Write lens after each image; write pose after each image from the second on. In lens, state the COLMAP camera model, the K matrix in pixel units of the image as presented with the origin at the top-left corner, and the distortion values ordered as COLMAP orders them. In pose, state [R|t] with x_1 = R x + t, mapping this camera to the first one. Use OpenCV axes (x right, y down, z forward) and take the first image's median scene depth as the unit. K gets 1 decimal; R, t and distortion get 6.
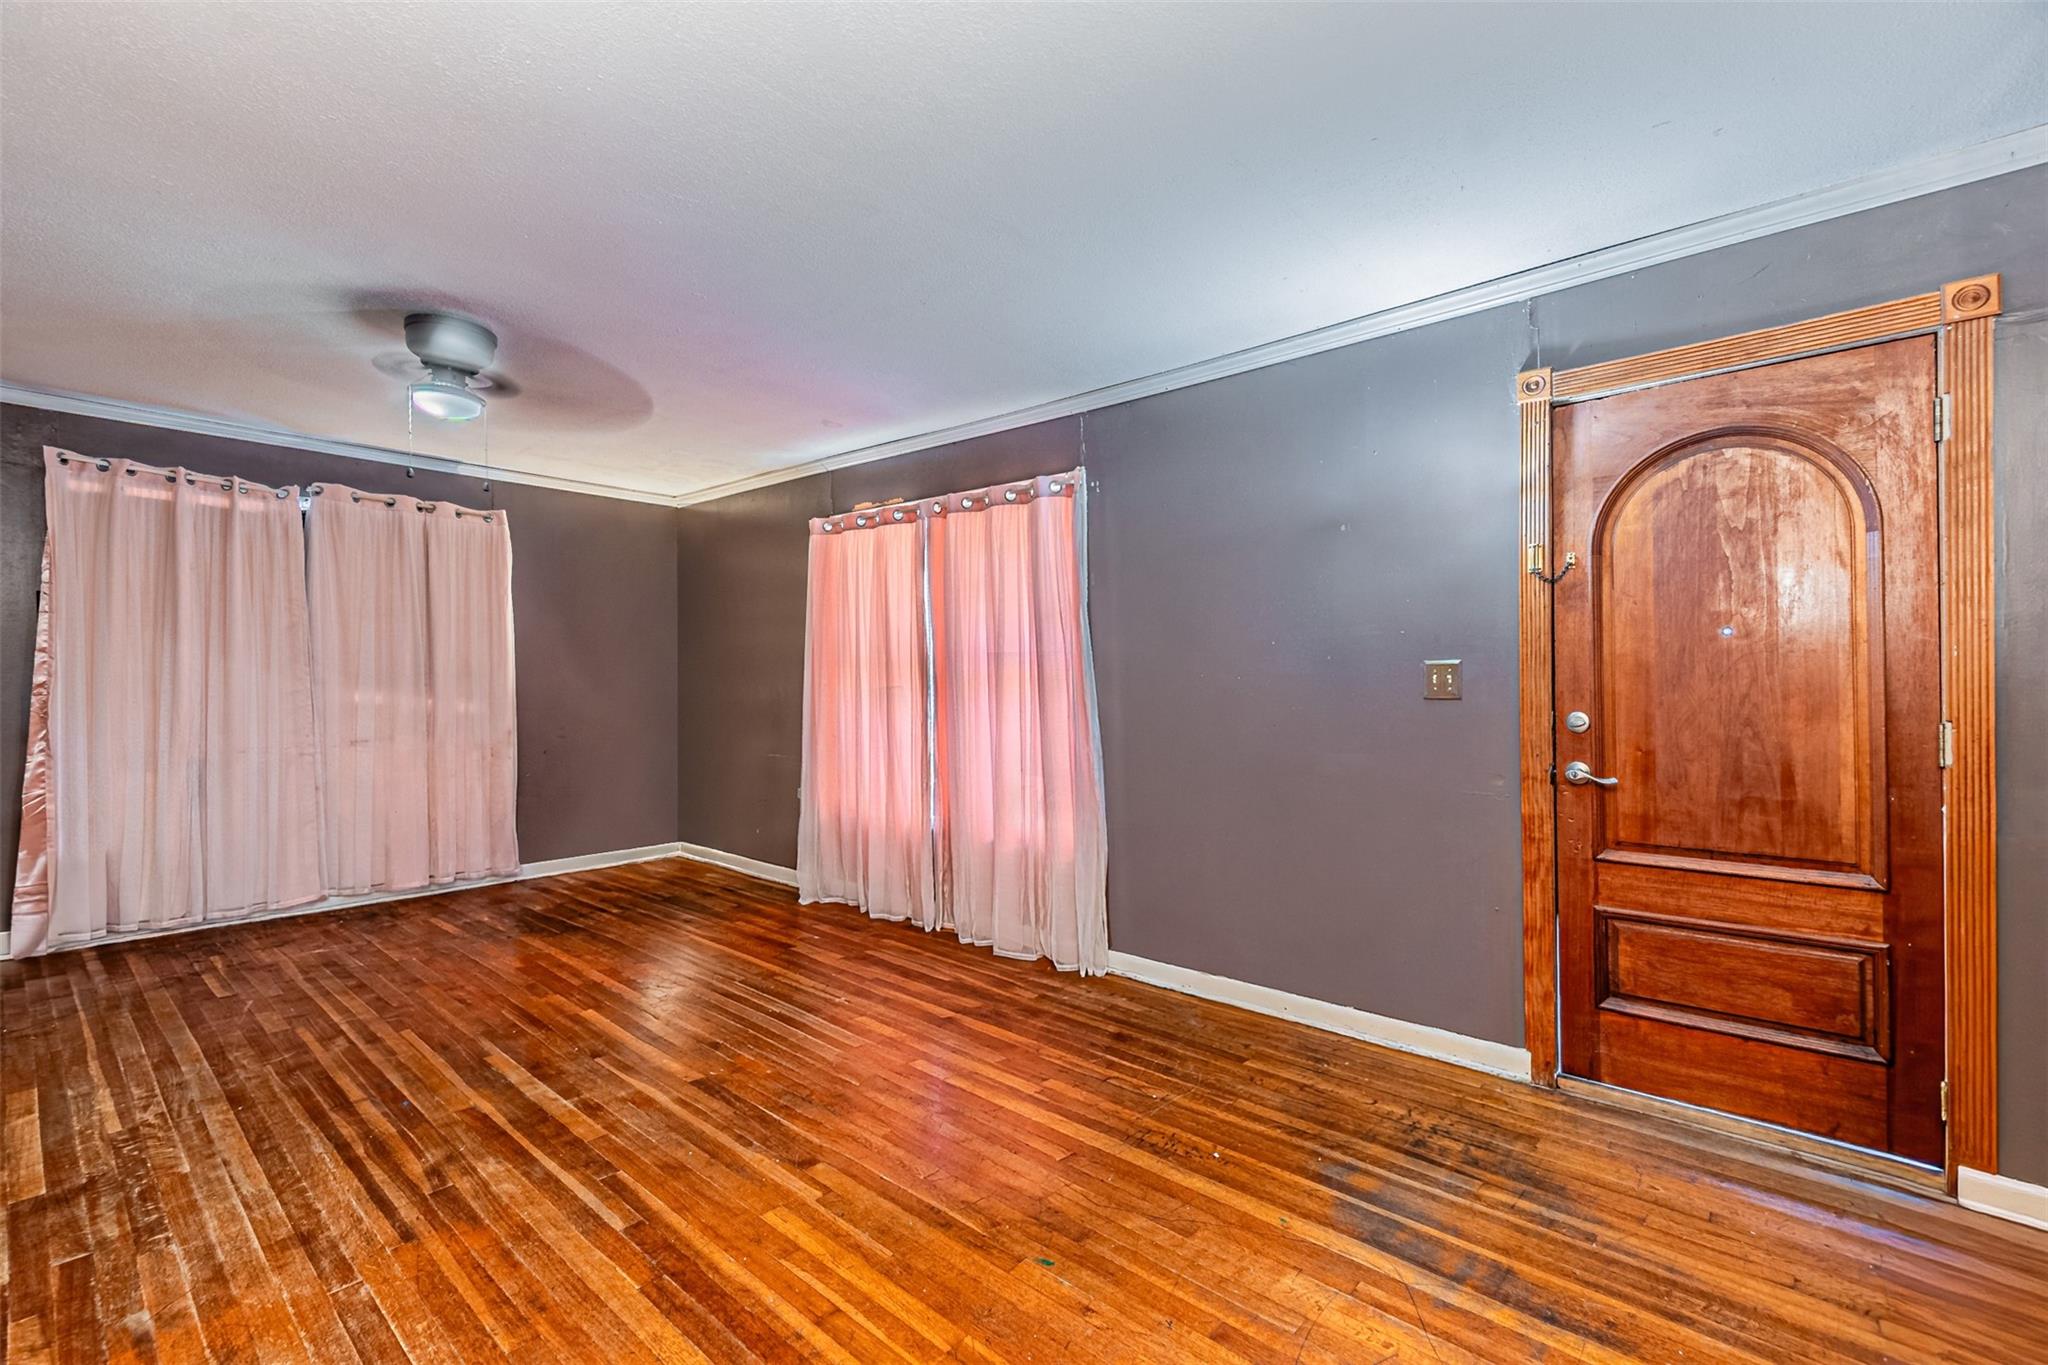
lens RADIAL K [[901.1, 0, 1027.0], [0, 901.1, 686.4], [0, 0, 1]] dist [0.005373, -0.002484]
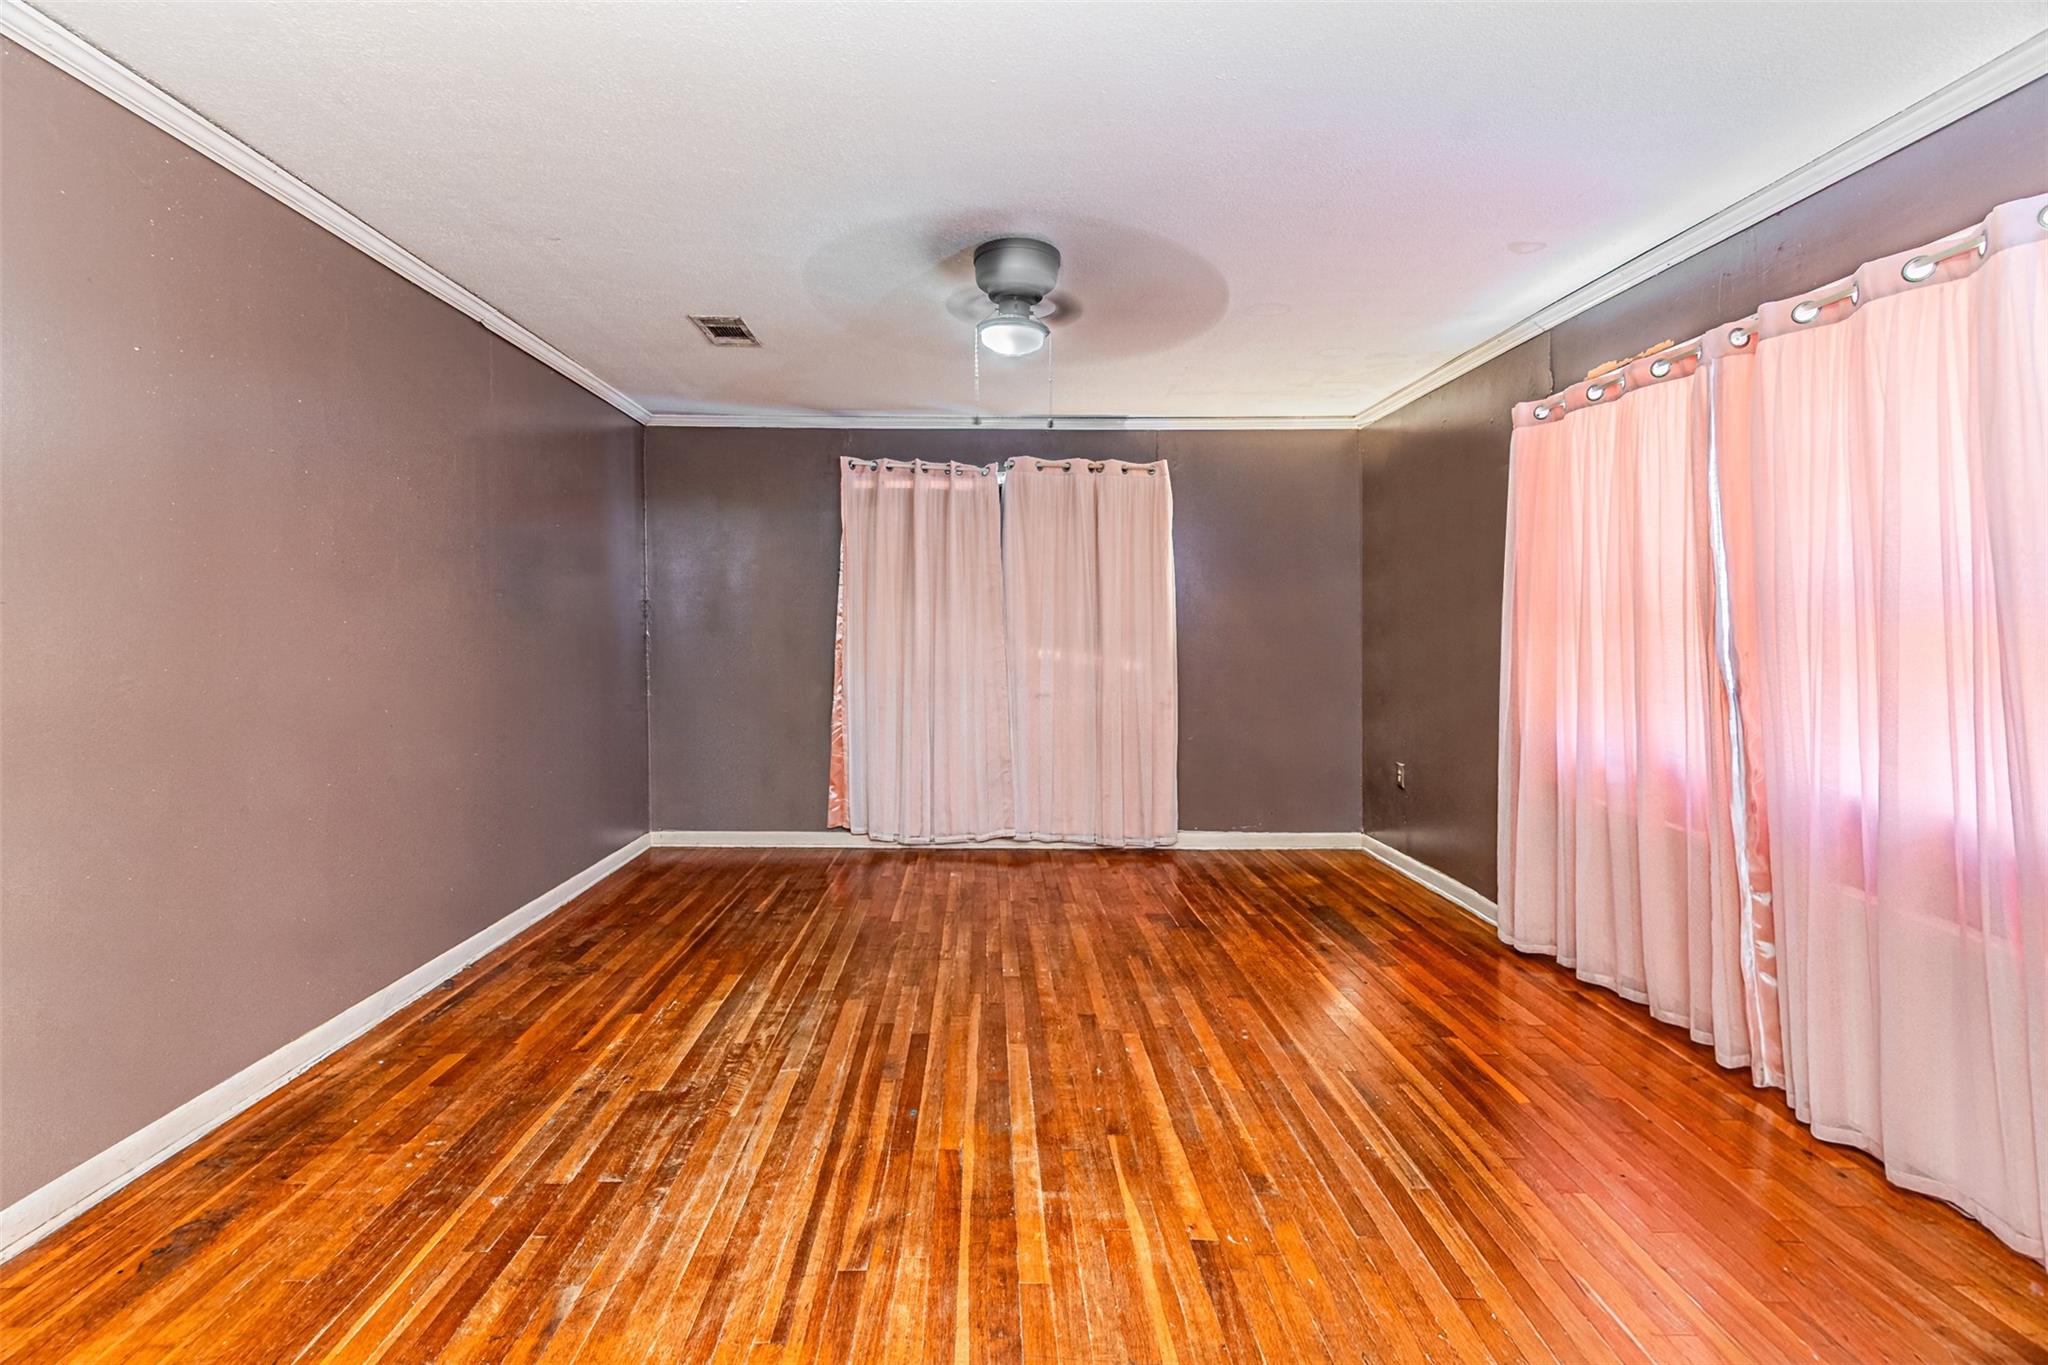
lens RADIAL K [[901.1, 0, 983.3], [0, 901.1, 640.5], [0, 0, 1]] dist [0.005373, -0.002484]
pose [[0.656030, 0.005916, -0.754712, 0.026225], [-0.005851, 0.999979, 0.002753, -0.009238], [0.754712, 0.002610, 0.656051, 0.381710]]
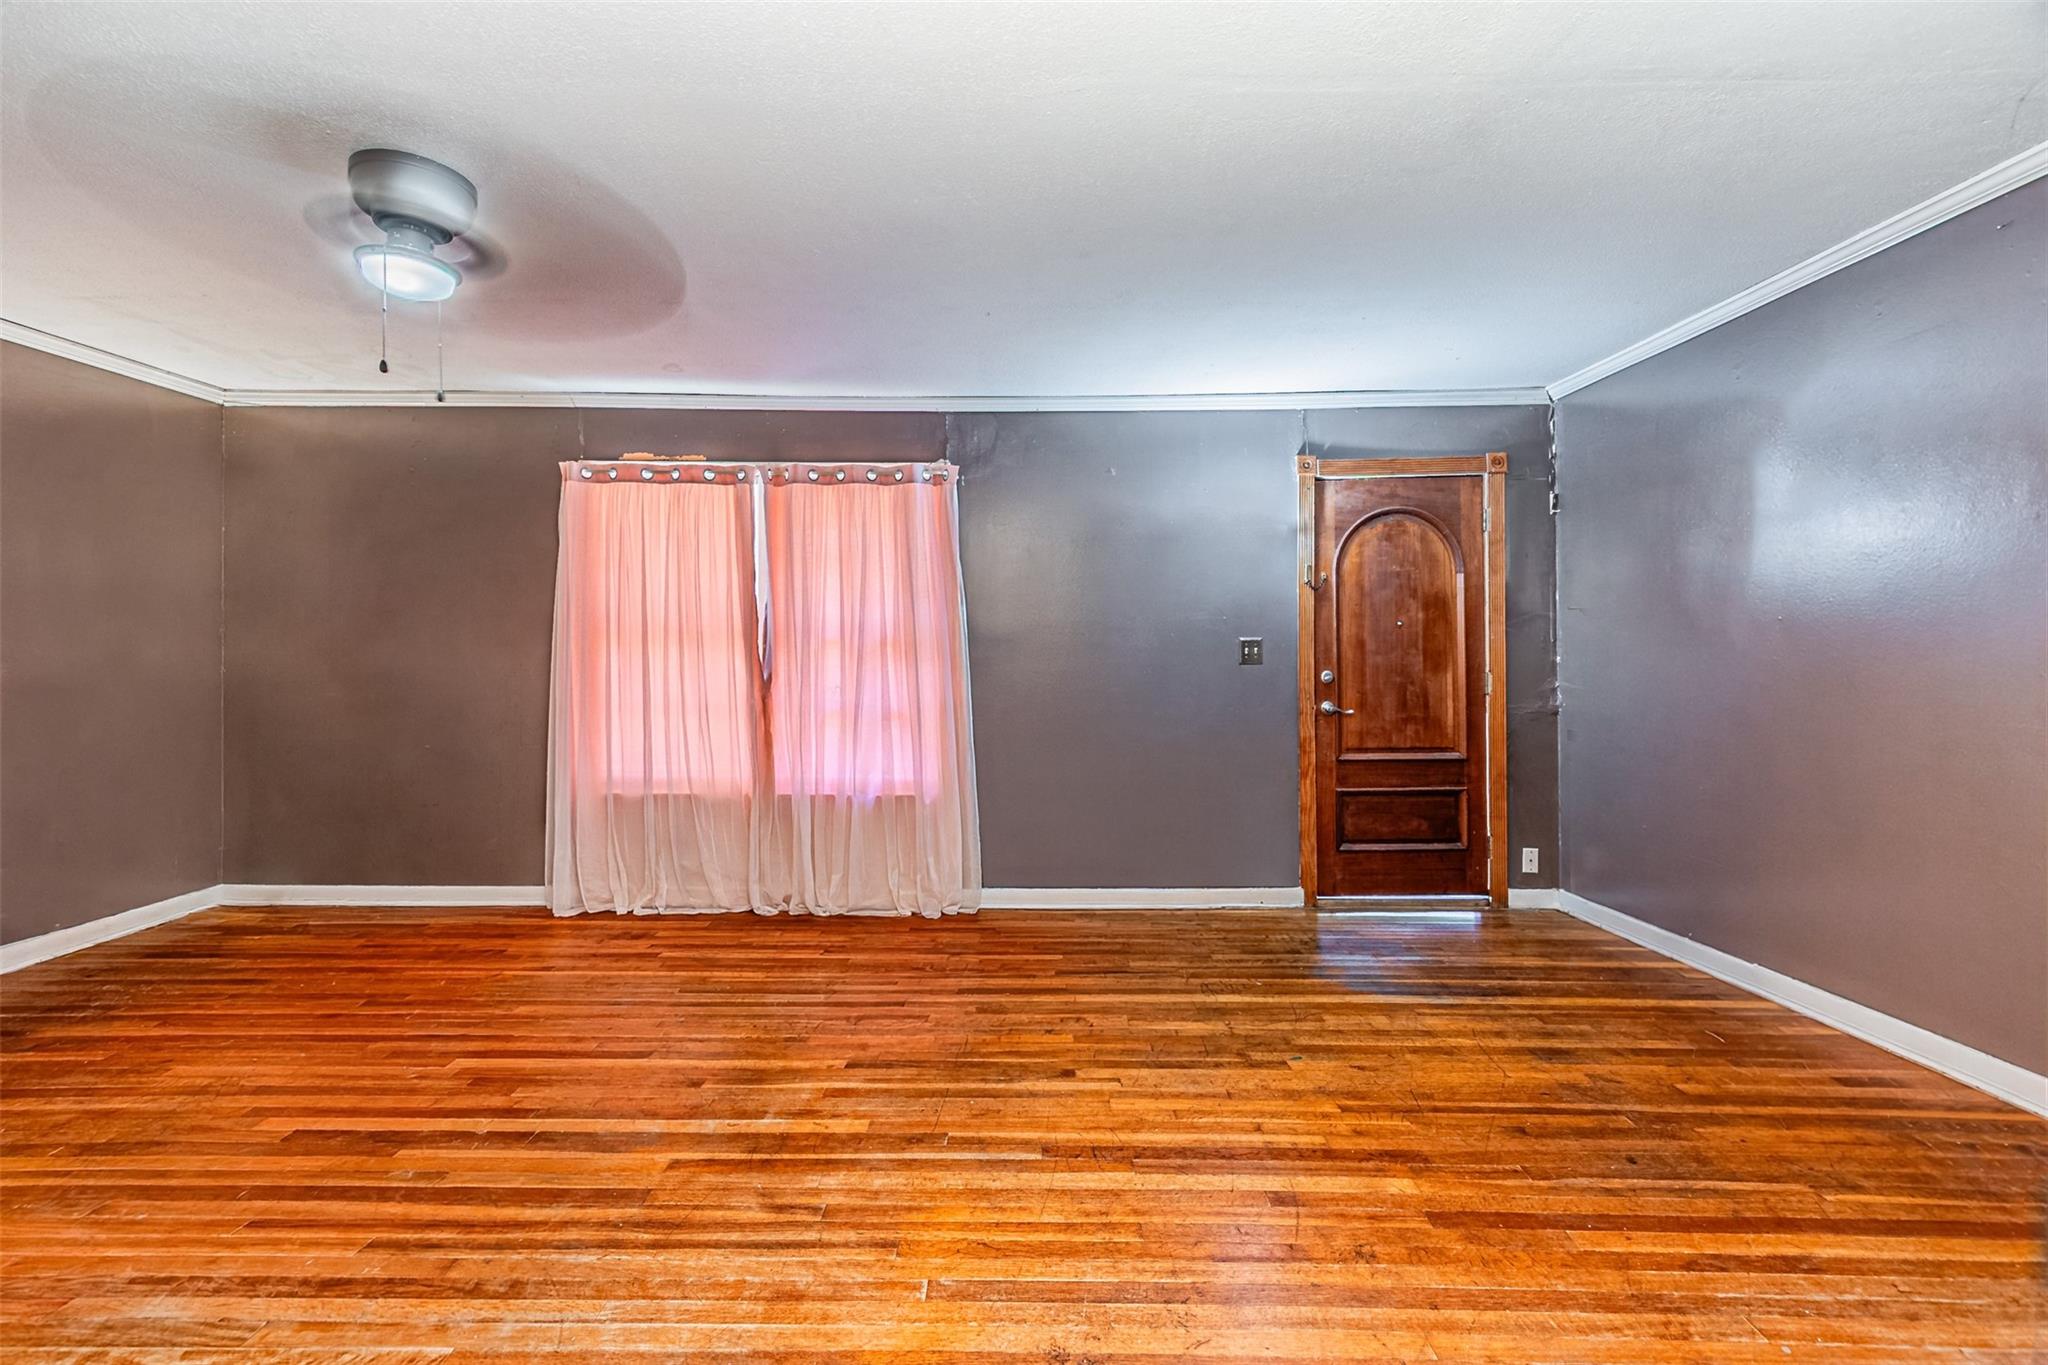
lens RADIAL K [[901.1, 0, 1033.6], [0, 901.1, 653.0], [0, 0, 1]] dist [0.005373, -0.002484]
pose [[0.748946, -0.001853, 0.662628, -0.751322], [0.006515, 0.999968, -0.004567, 0.000578], [-0.662599, 0.007738, 0.748934, 0.121935]]
